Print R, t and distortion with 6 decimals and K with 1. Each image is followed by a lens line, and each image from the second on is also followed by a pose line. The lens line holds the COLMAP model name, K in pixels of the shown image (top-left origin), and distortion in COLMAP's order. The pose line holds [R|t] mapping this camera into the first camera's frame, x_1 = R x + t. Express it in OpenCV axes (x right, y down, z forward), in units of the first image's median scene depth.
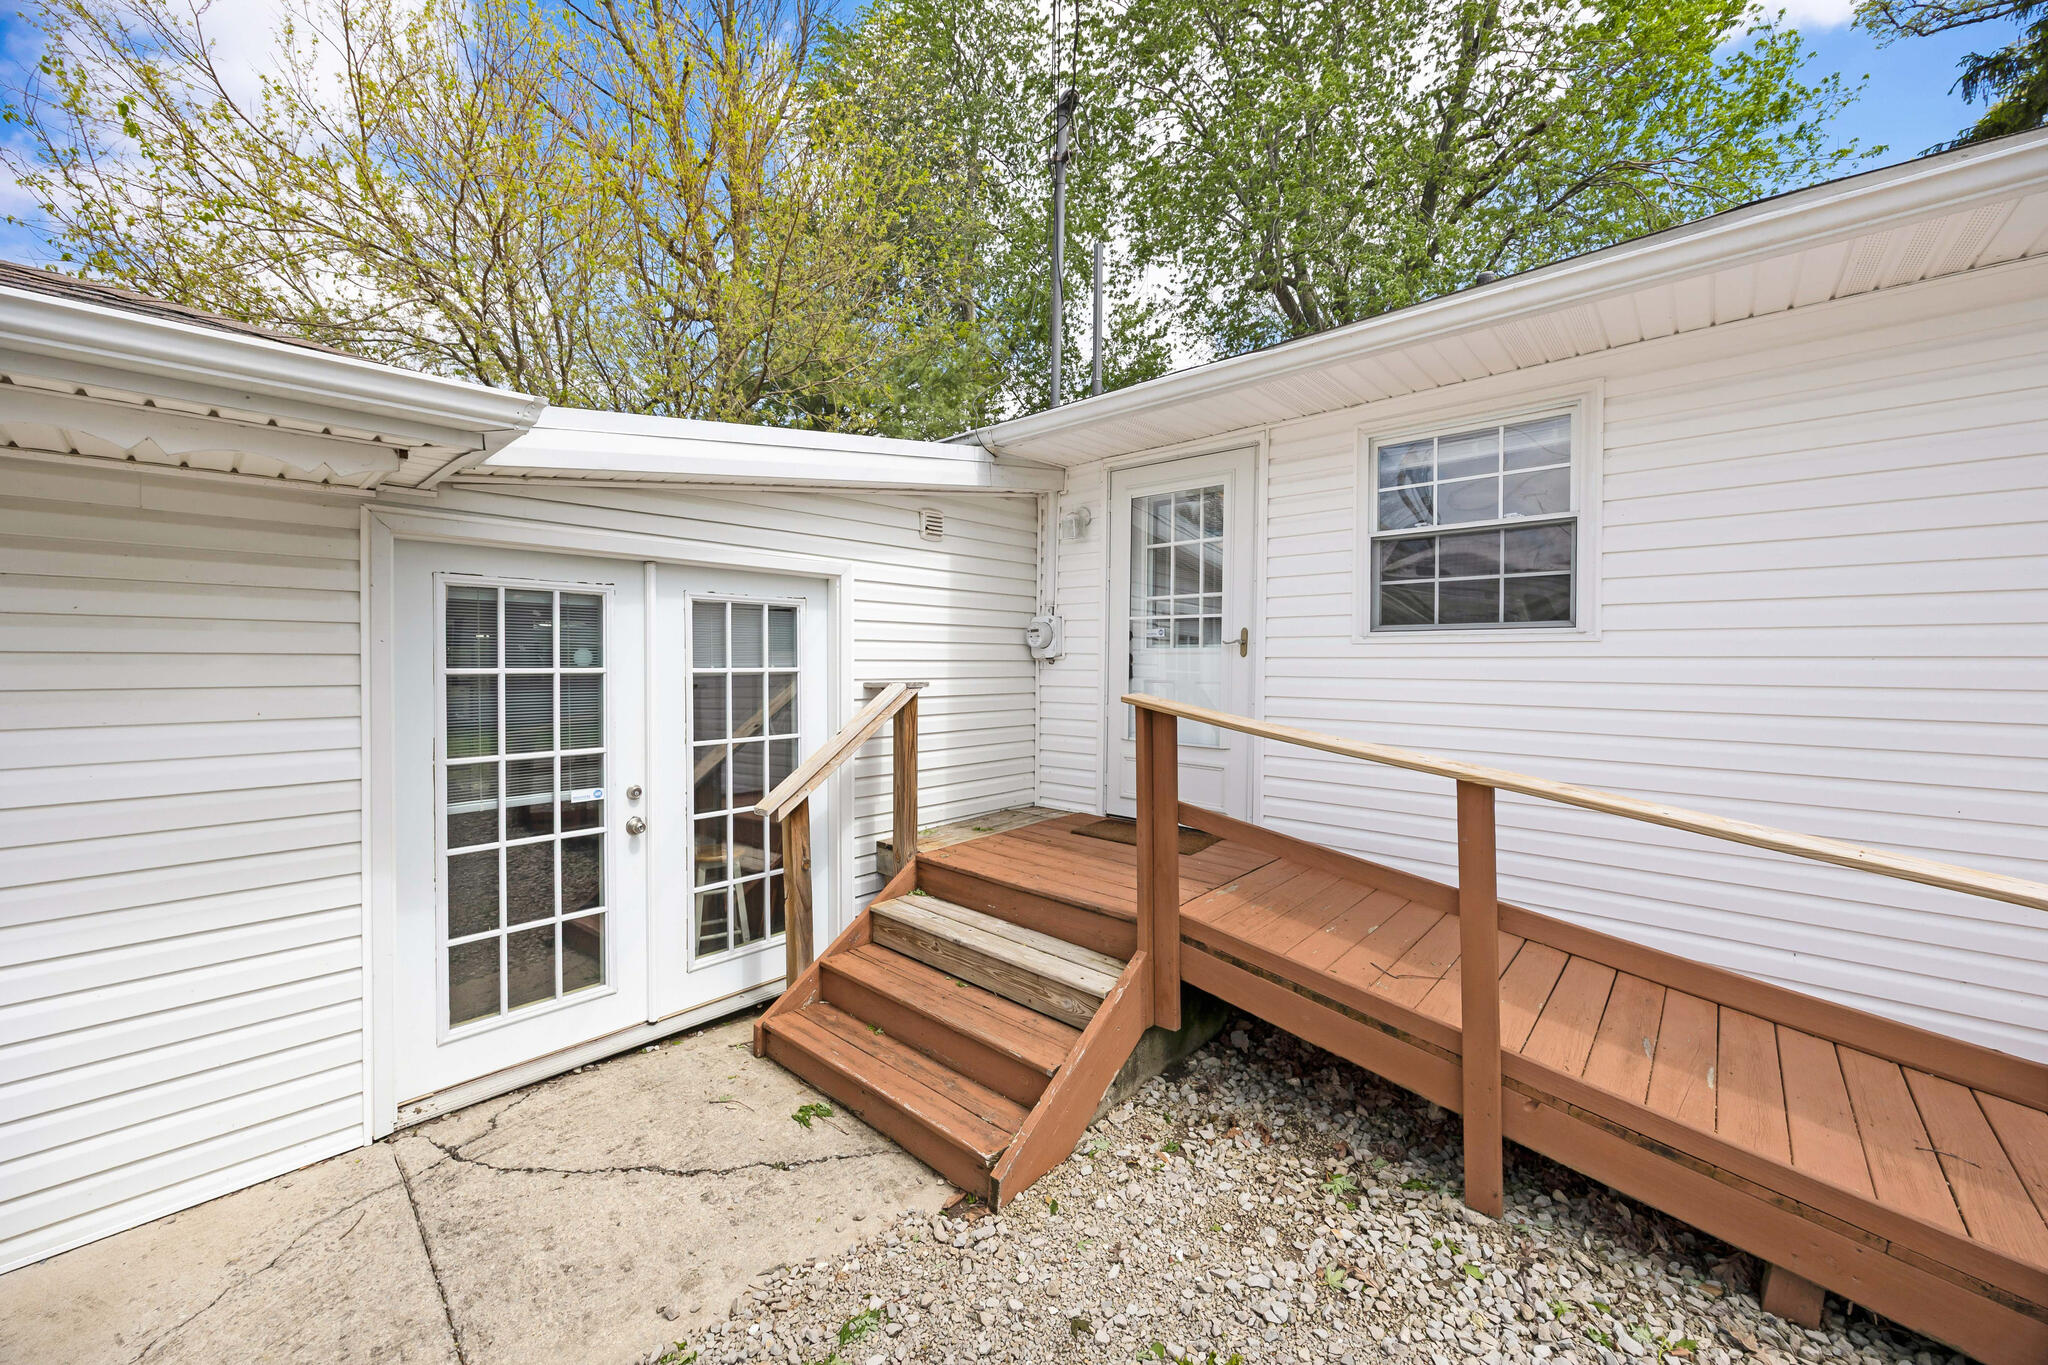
lens RADIAL K [[781.5, 0, 1027.4], [0, 781.5, 665.0], [0, 0, 1]] dist [-0.004966, 0.000670]
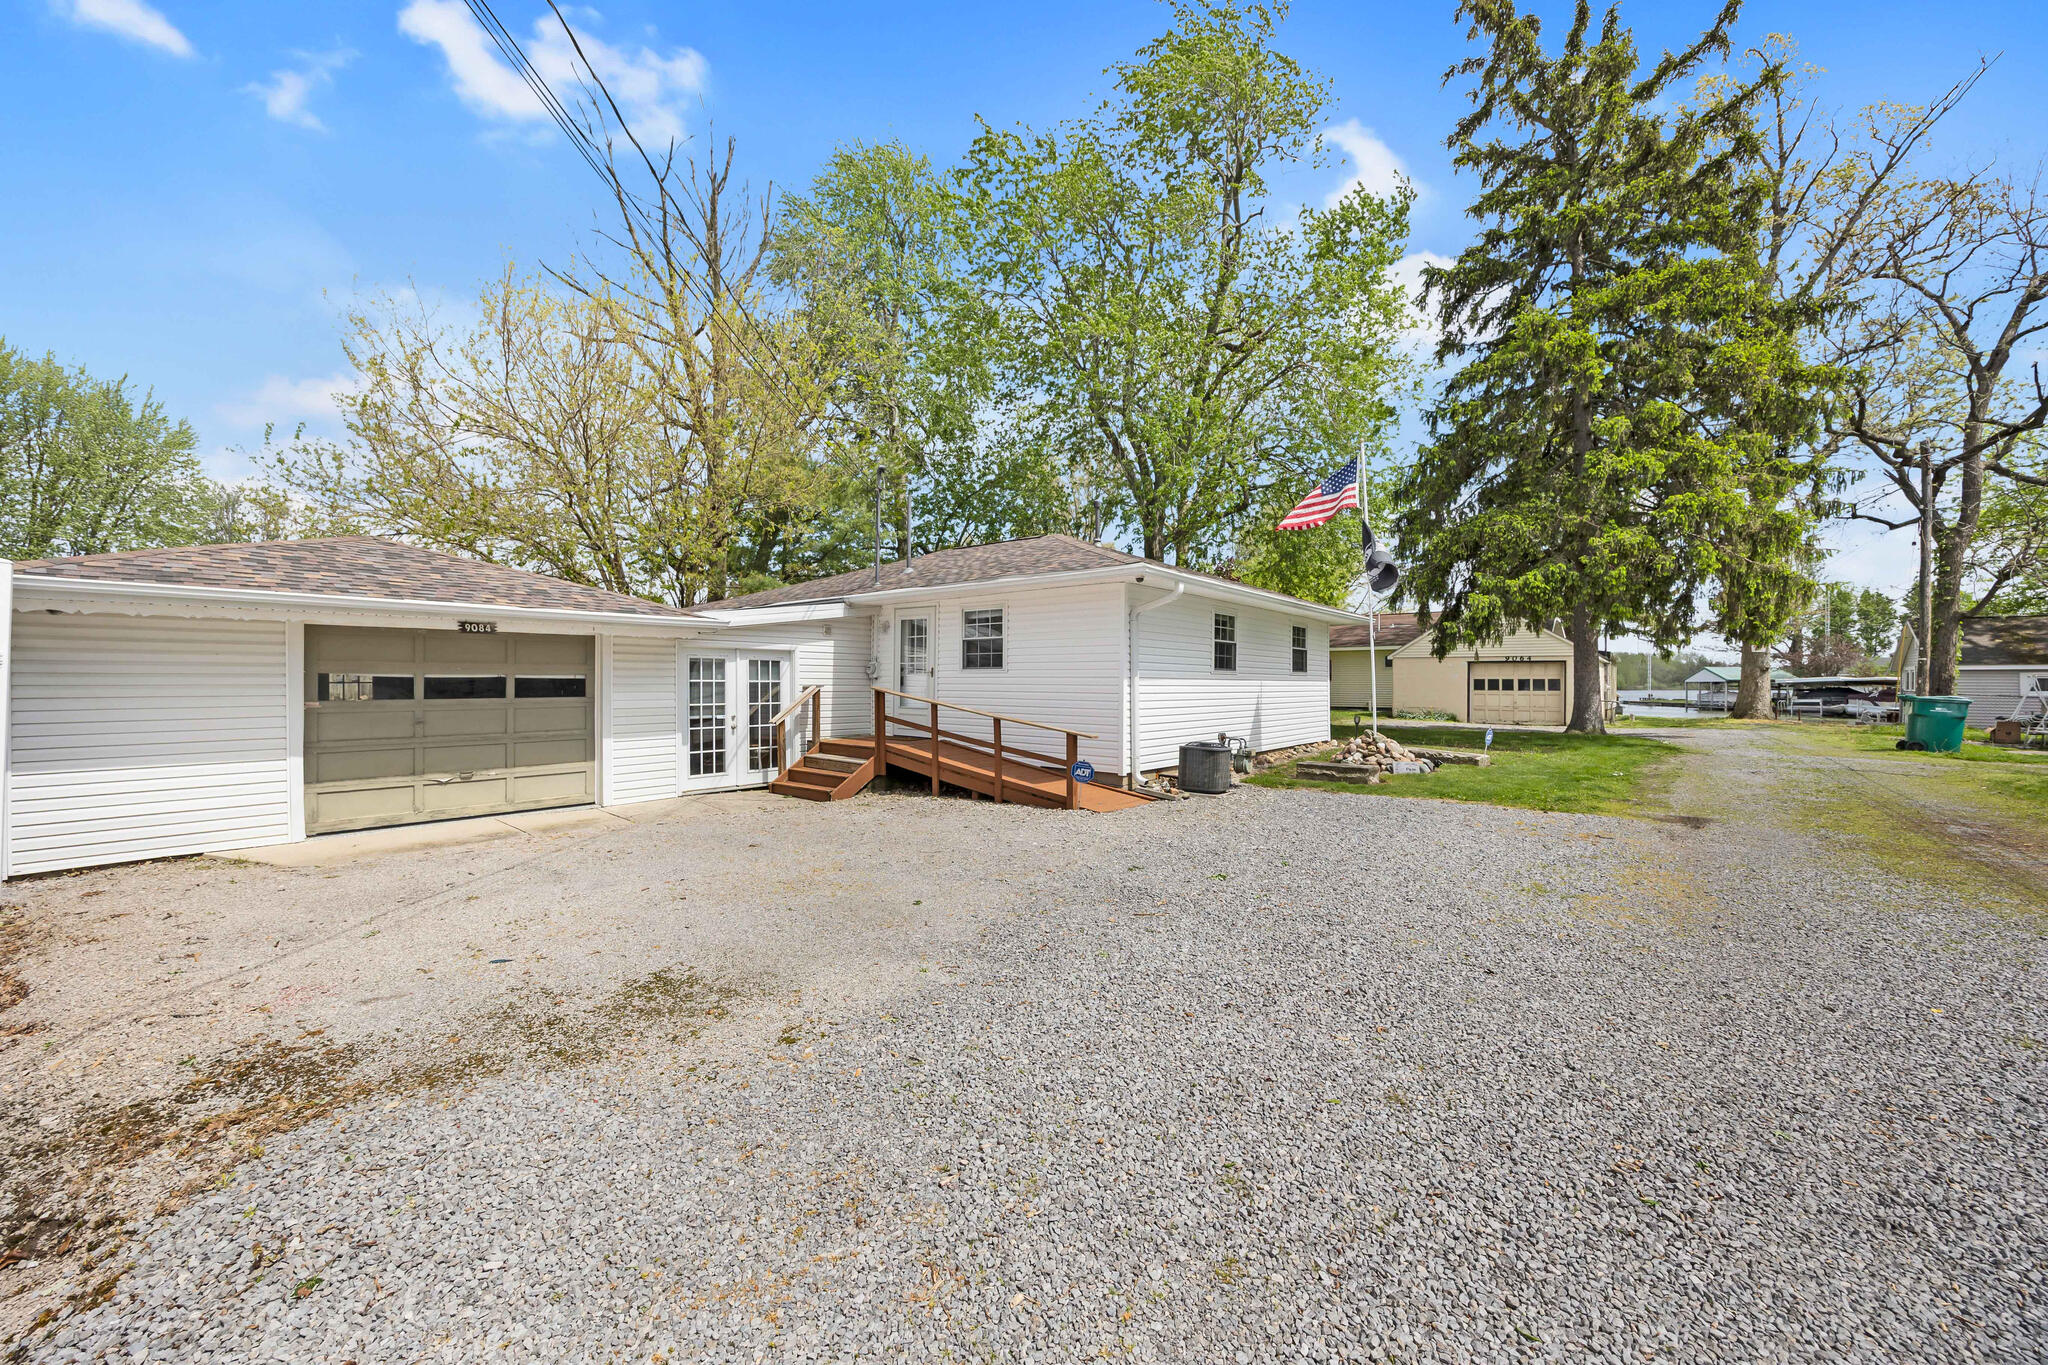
lens RADIAL K [[781.5, 0, 1017.2], [0, 781.5, 687.4], [0, 0, 1]] dist [-0.004966, 0.000670]
pose [[0.999005, -0.001476, 0.044579, 0.537502], [0.001665, 0.999990, -0.004203, 0.047478], [-0.044573, 0.004273, 0.998997, -2.277960]]
